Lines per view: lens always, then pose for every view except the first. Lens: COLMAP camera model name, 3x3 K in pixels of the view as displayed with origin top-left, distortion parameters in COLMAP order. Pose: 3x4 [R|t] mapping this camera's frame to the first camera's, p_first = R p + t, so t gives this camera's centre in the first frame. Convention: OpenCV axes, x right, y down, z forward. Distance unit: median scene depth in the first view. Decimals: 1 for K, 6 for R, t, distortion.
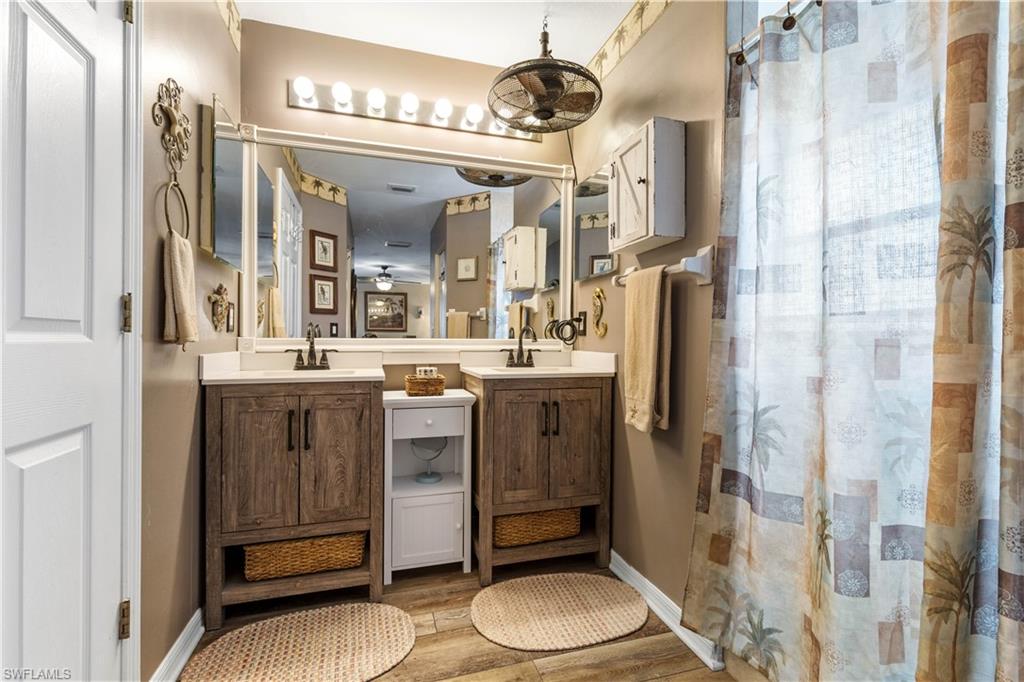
lens RADIAL K [[463.5, 0, 511.6], [0, 463.5, 341.1], [0, 0, 1]] dist [0.006078, 0.000176]
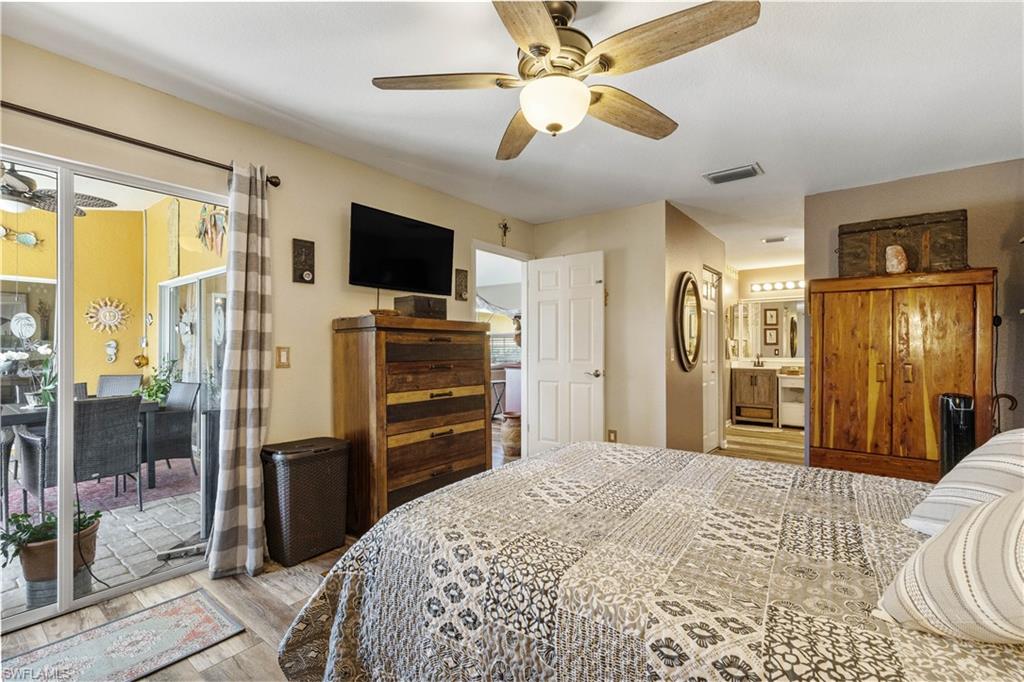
lens RADIAL K [[463.5, 0, 512.5], [0, 463.5, 344.9], [0, 0, 1]] dist [0.006078, 0.000176]
pose [[0.579194, -0.008887, -0.815142, 1.429827], [-0.002330, 0.999918, -0.012557, -0.057630], [0.815187, 0.009172, 0.579126, -2.691397]]
